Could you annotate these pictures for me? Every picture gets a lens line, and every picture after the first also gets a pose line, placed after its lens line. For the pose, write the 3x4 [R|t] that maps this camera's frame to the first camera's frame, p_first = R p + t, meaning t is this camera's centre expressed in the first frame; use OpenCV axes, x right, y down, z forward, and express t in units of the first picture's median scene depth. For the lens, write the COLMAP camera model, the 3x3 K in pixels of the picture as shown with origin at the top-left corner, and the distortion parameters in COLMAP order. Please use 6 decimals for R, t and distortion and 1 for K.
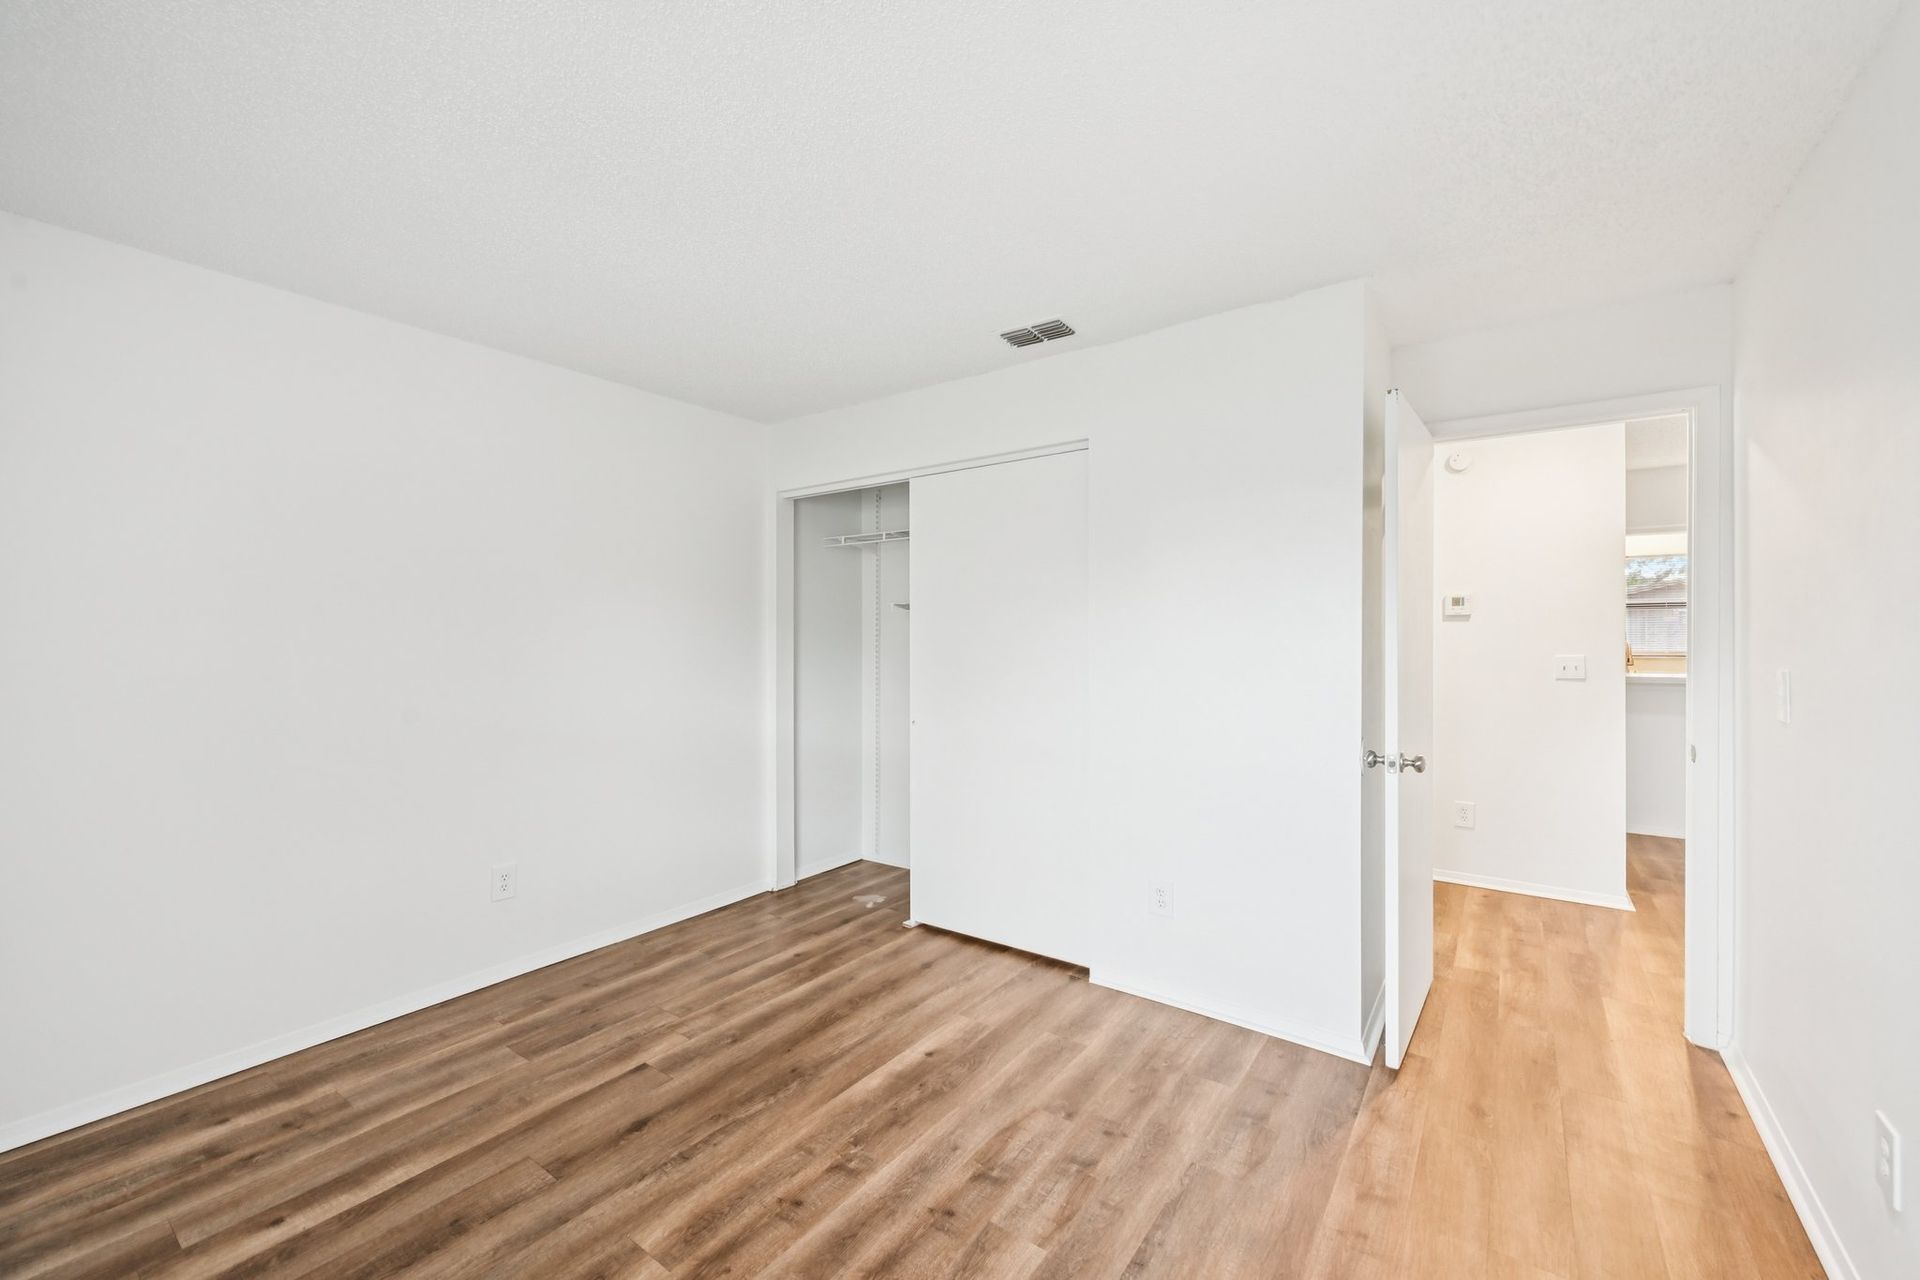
lens RADIAL K [[753.9, 0, 973.5], [0, 753.9, 641.4], [0, 0, 1]] dist [-0.006104, 0.001077]
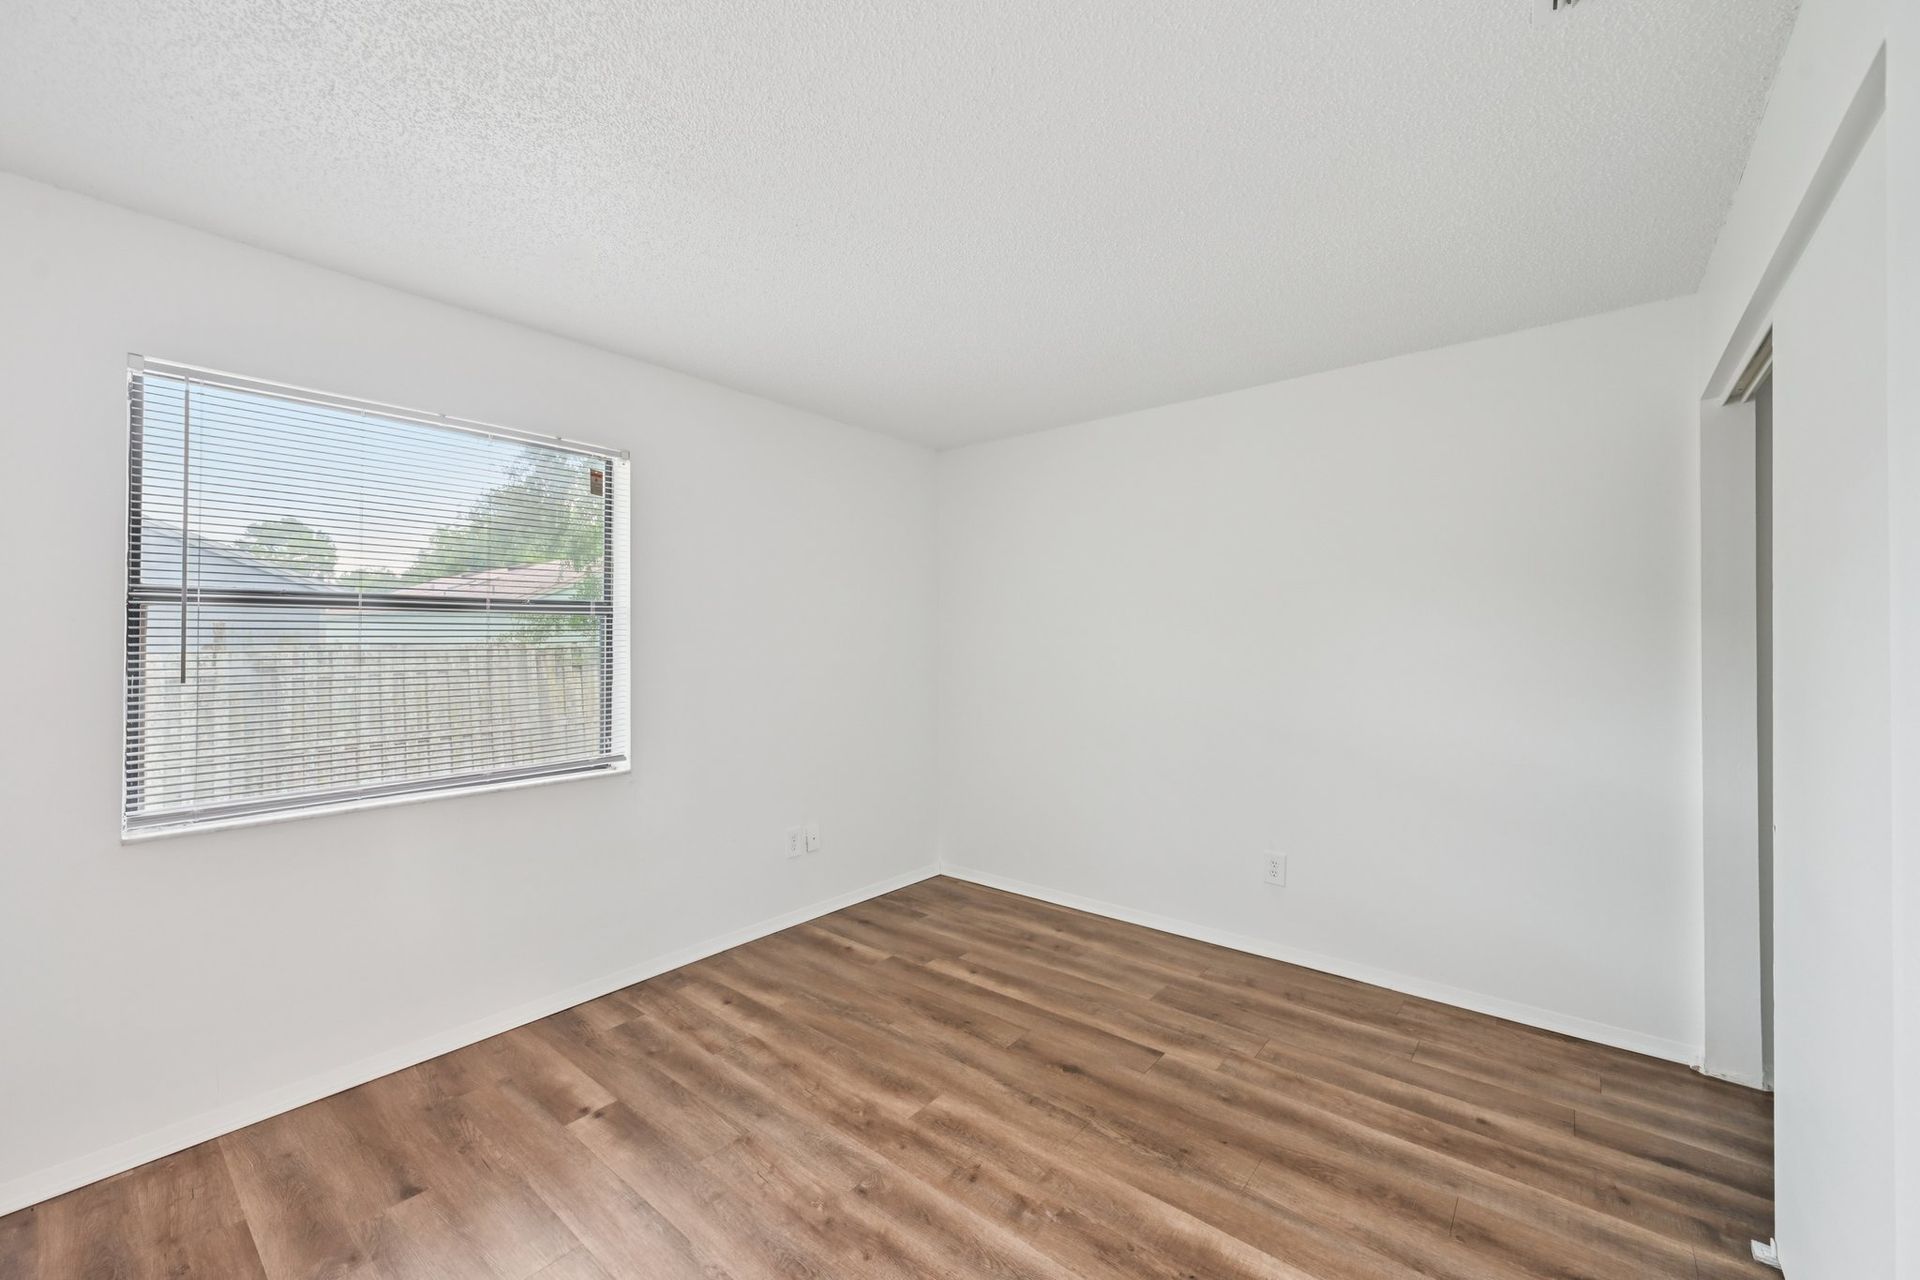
lens RADIAL K [[753.9, 0, 971.1], [0, 753.9, 638.6], [0, 0, 1]] dist [-0.006104, 0.001077]
pose [[-0.054902, -0.001082, -0.998491, 0.619390], [-0.008093, 0.999967, -0.000639, -0.011183], [0.998459, 0.008045, -0.054909, 0.785418]]
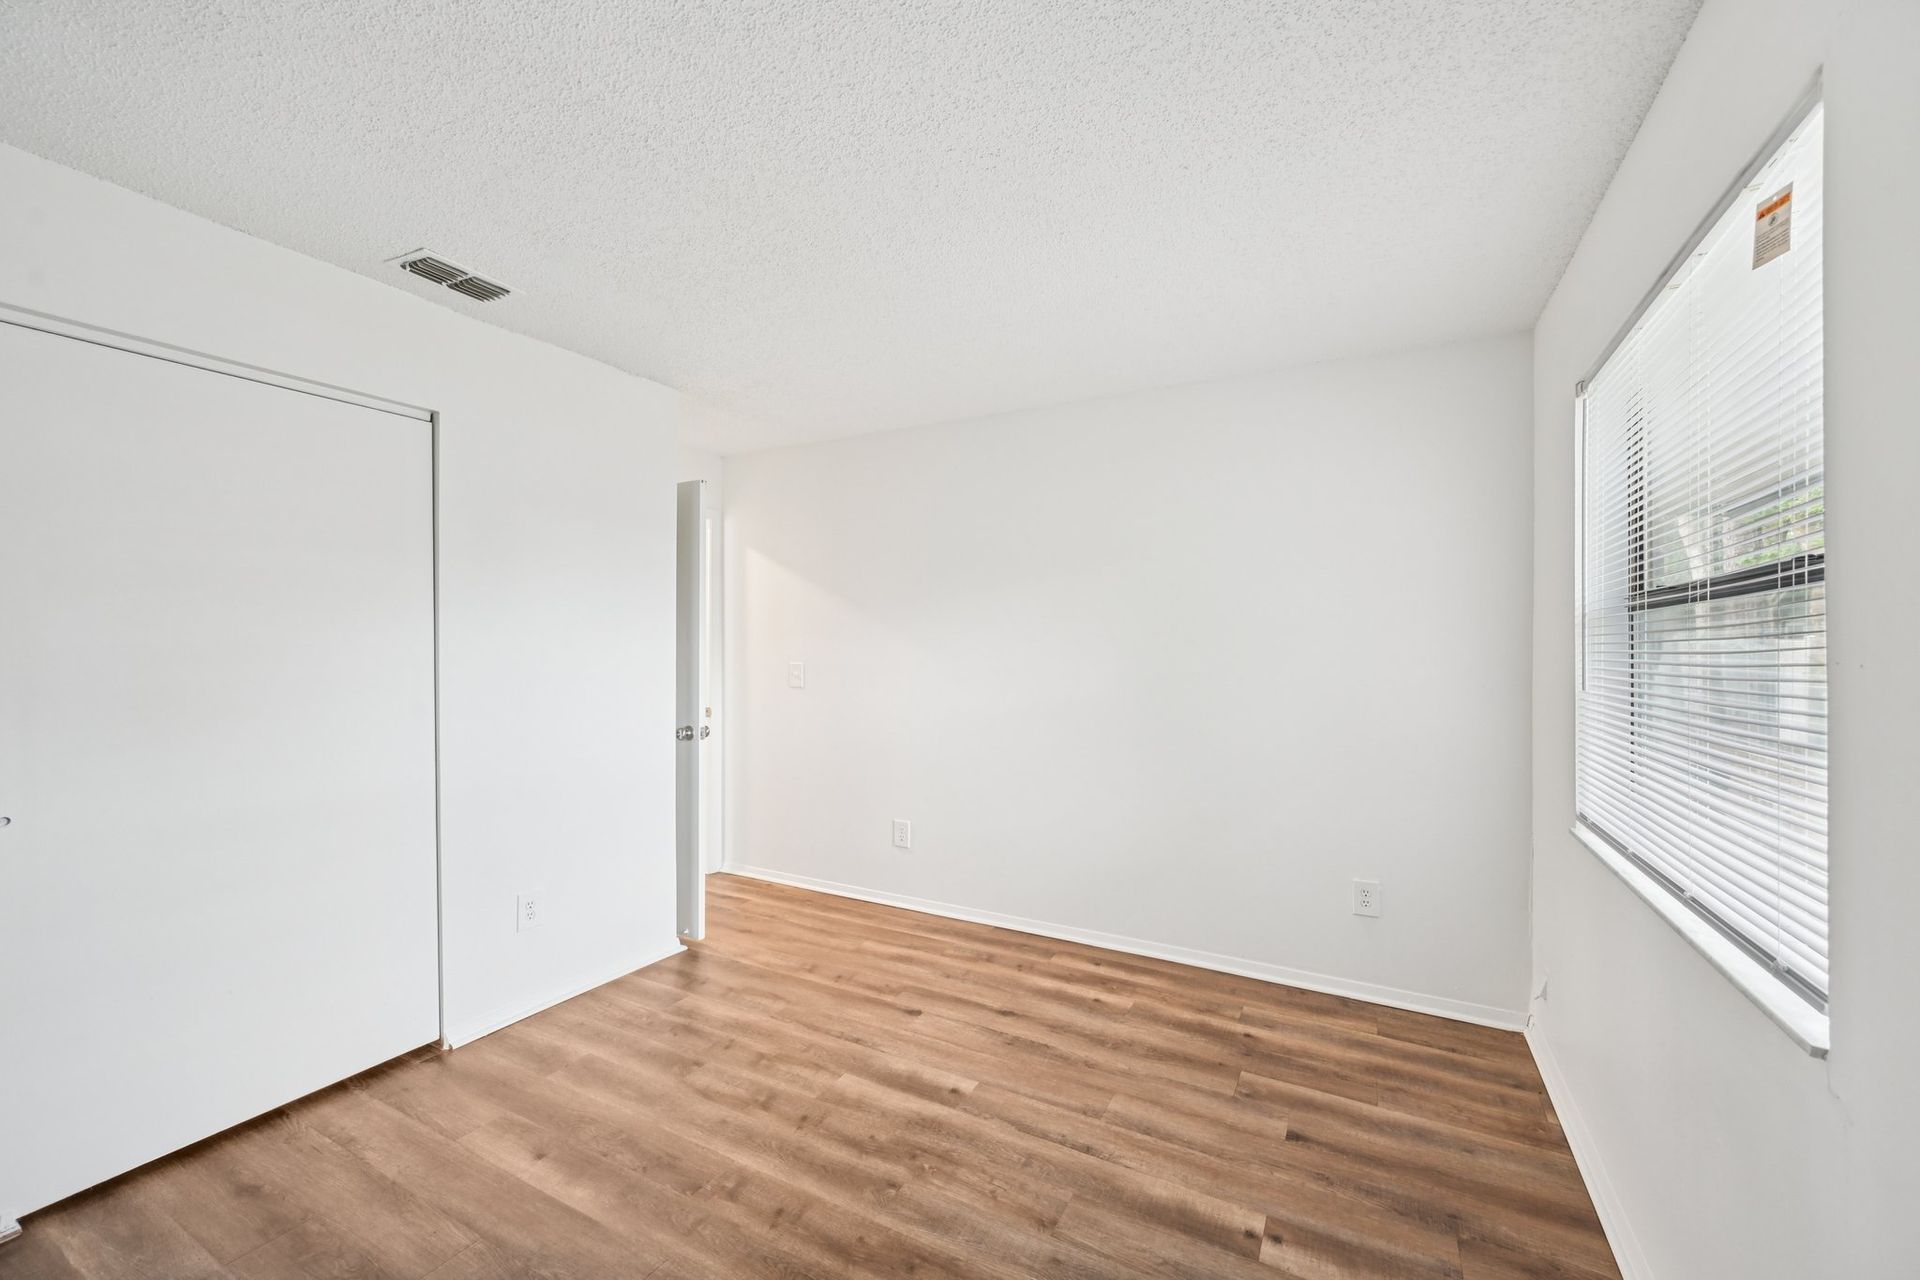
lens RADIAL K [[753.9, 0, 949.4], [0, 753.9, 644.1], [0, 0, 1]] dist [-0.006104, 0.001077]
pose [[-0.106383, 0.004369, 0.994316, -0.940578], [0.005108, 0.999980, -0.003847, -0.003265], [-0.994312, 0.004669, -0.106404, 0.656794]]
